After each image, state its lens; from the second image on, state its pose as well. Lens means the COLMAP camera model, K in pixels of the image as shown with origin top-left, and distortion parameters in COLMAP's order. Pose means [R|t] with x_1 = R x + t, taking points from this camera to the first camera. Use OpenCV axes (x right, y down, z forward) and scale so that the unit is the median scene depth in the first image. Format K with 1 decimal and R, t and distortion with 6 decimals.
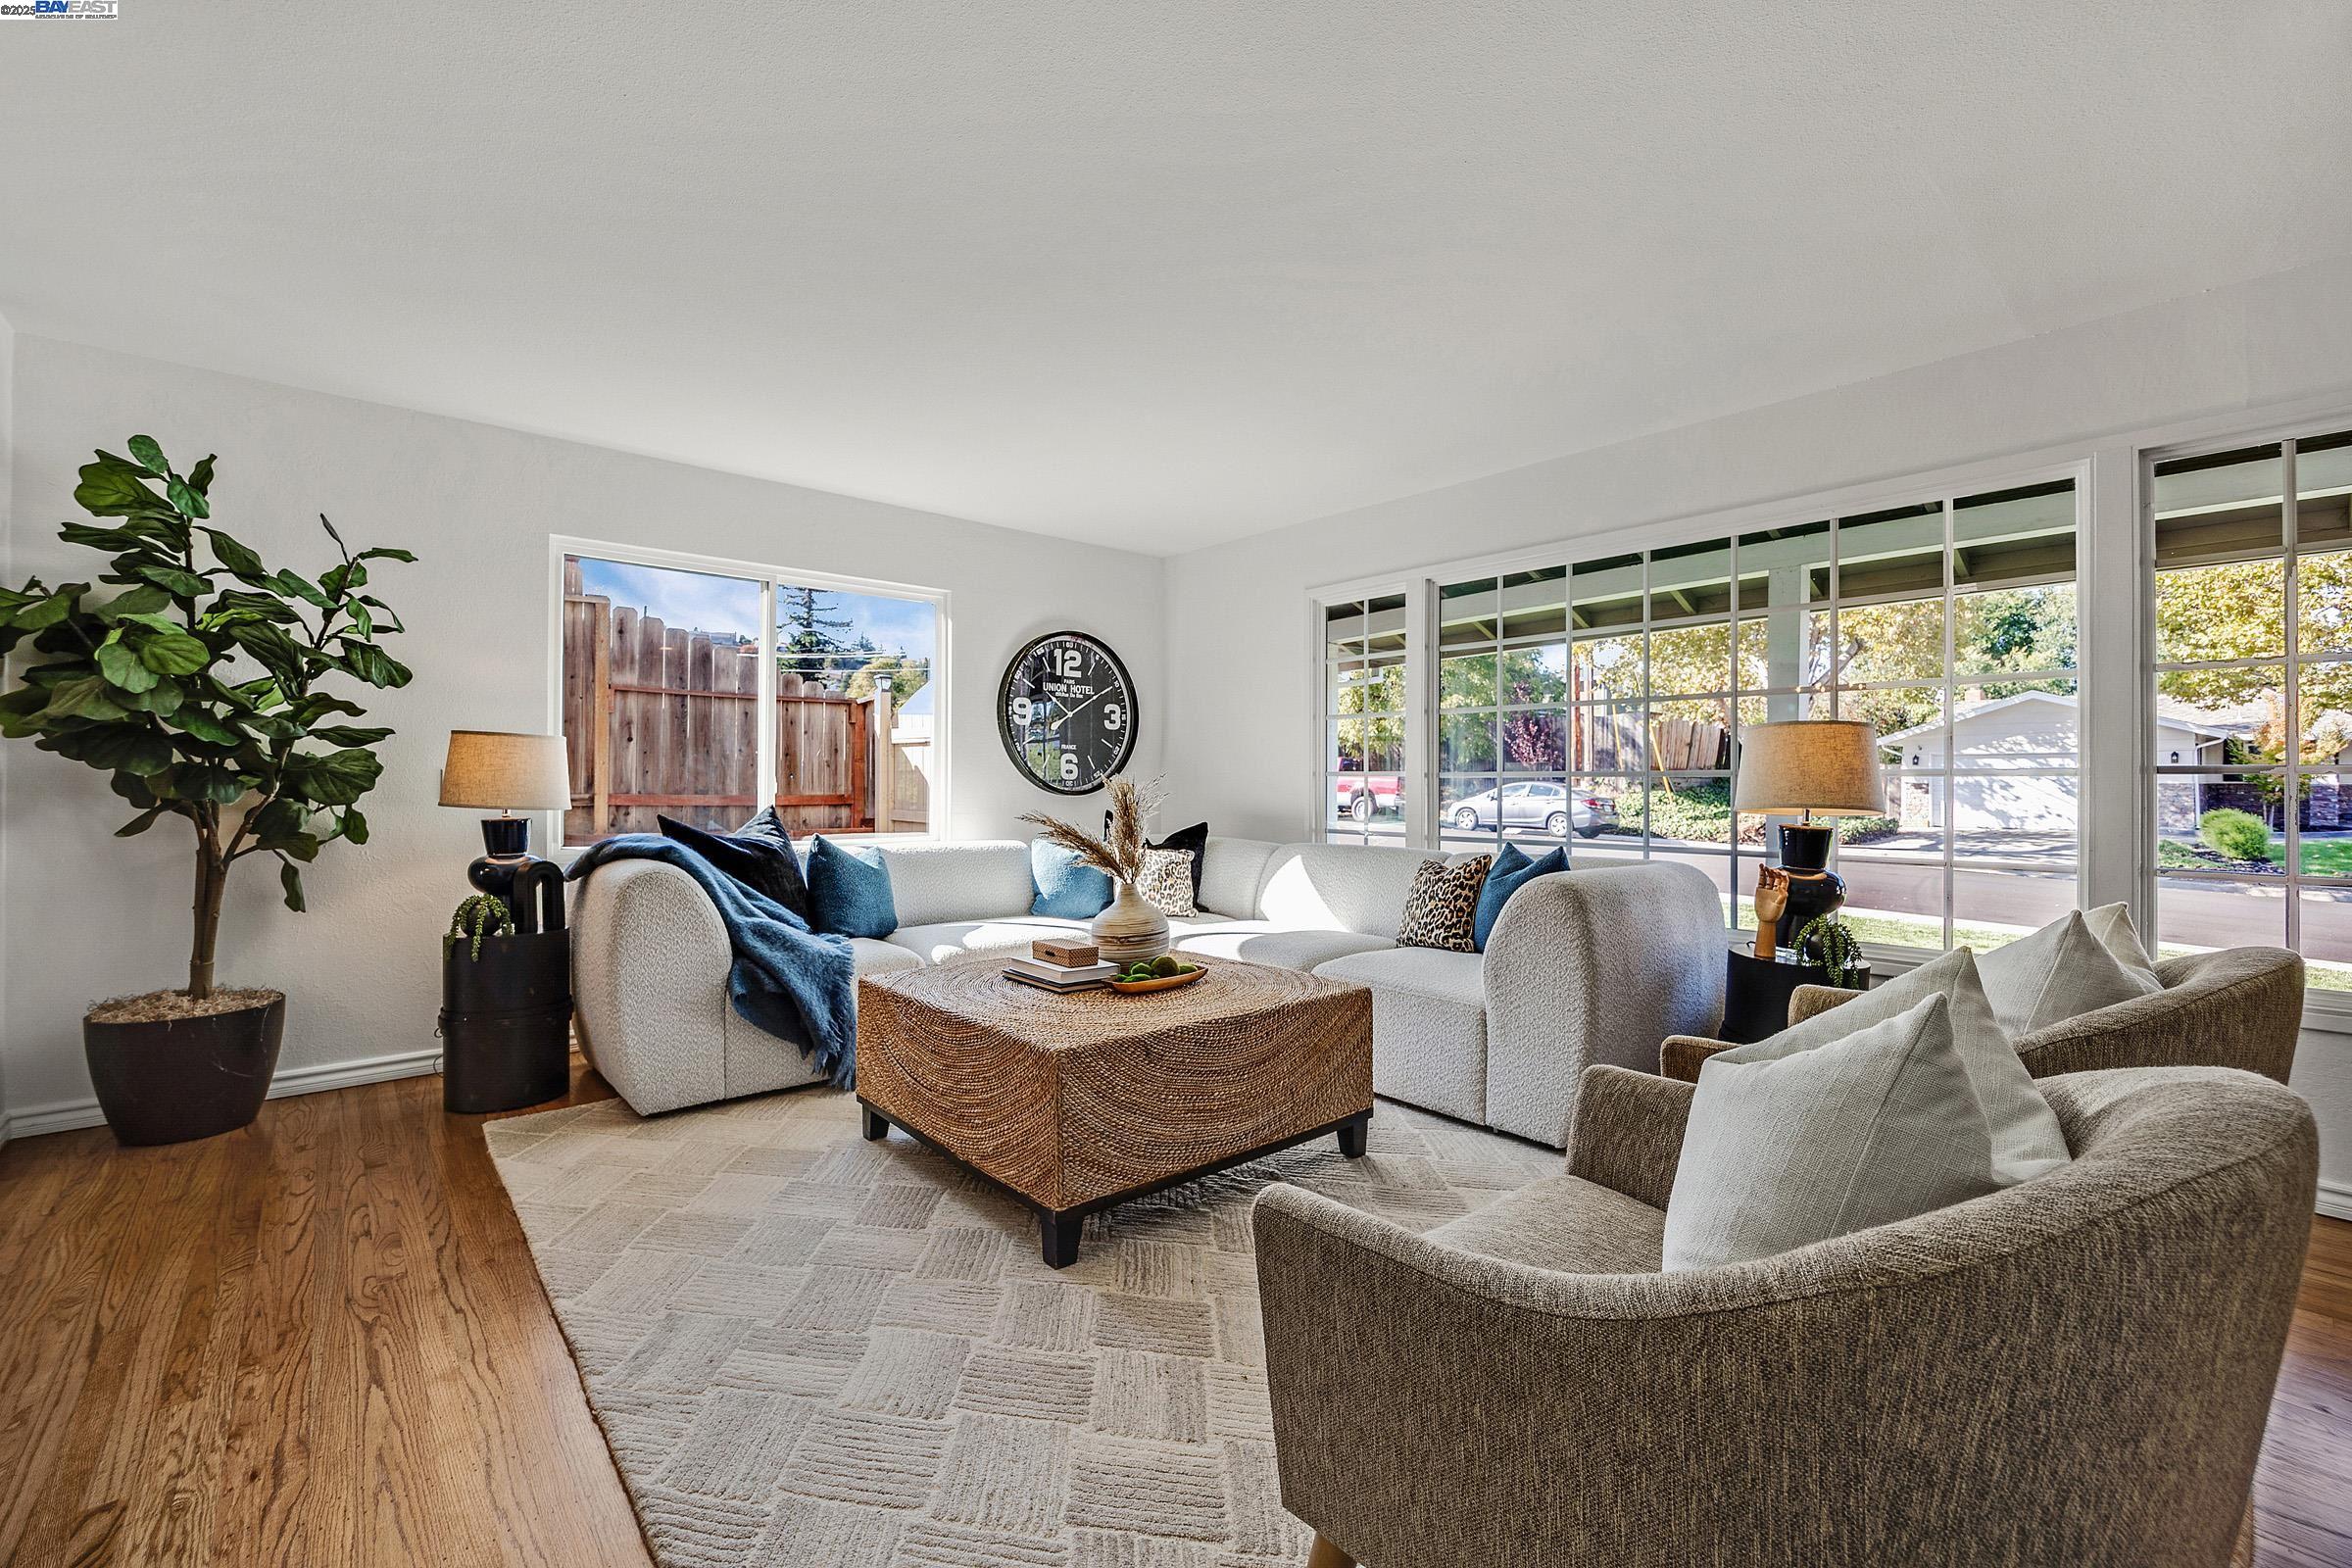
lens RADIAL K [[992.1, 0, 1176.0], [0, 992.1, 784.0], [0, 0, 1]] dist [-0.000123, -0.000215]
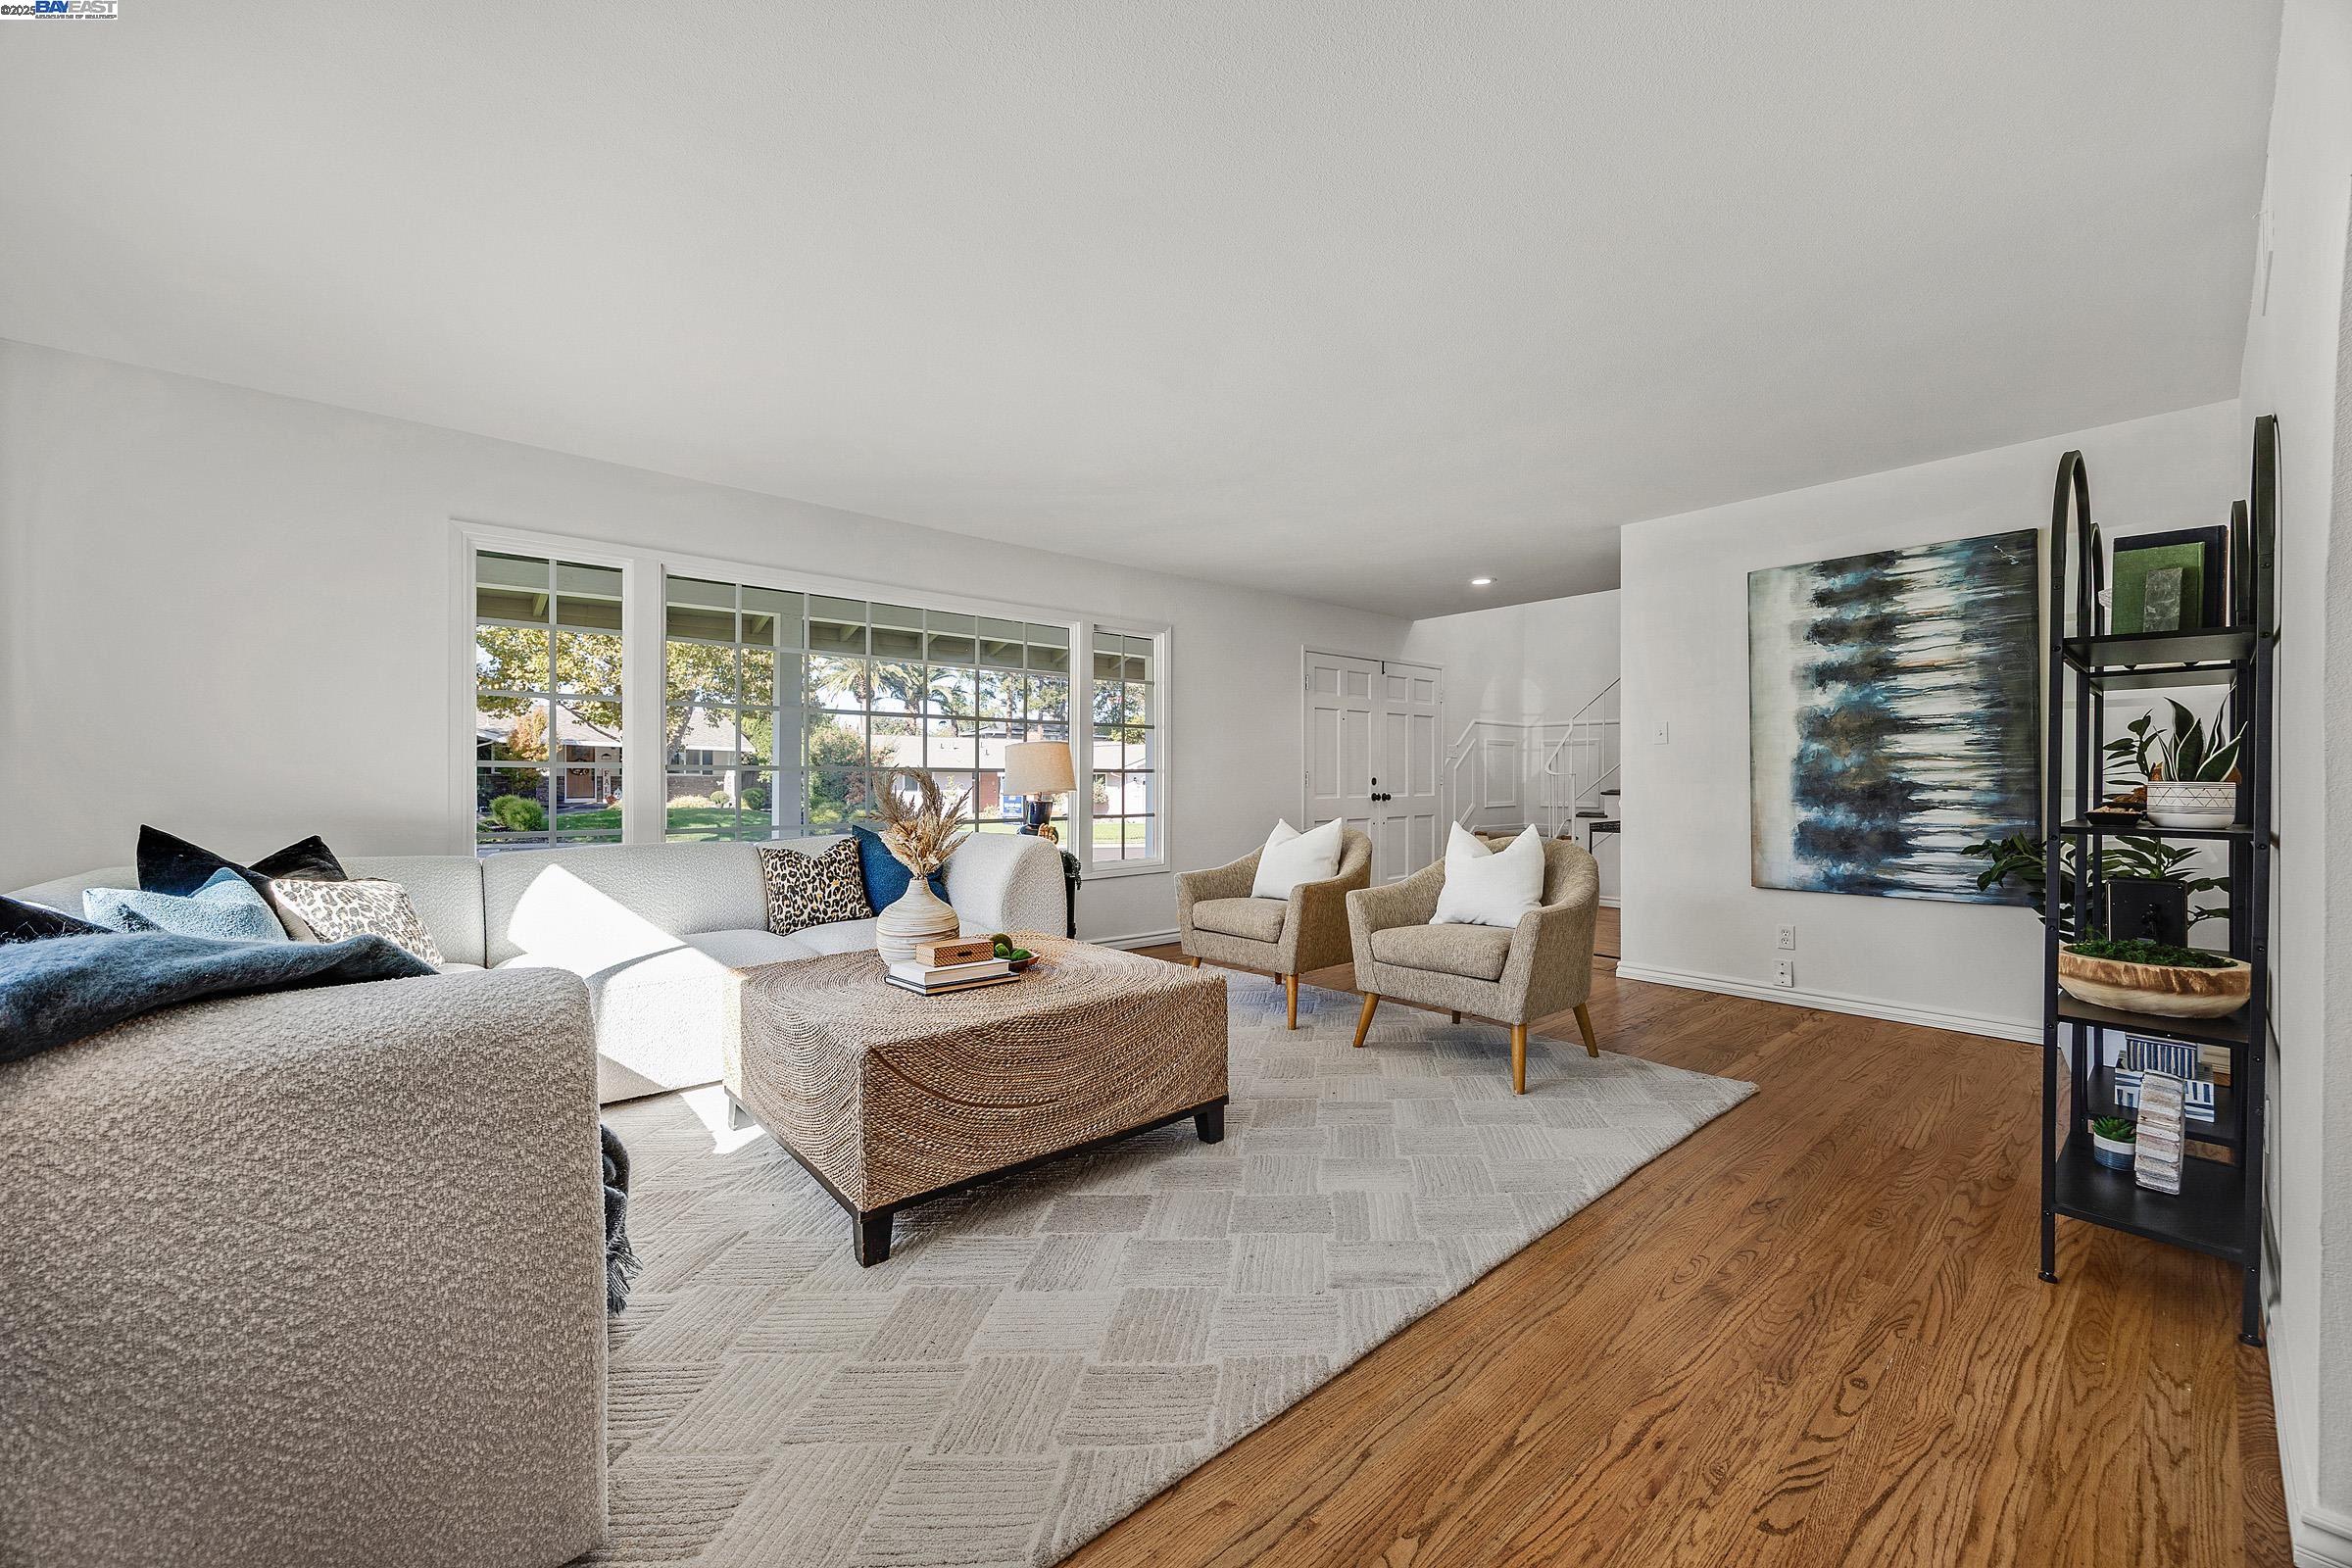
lens RADIAL K [[907.9, 0, 1183.7], [0, 907.9, 785.8], [0, 0, 1]] dist [0.000195, 0.000247]
pose [[-0.028886, 0.001941, 0.999581, -1.235201], [0.009066, 0.999957, -0.001680, 0.018482], [-0.999542, 0.009014, -0.028902, 1.009624]]
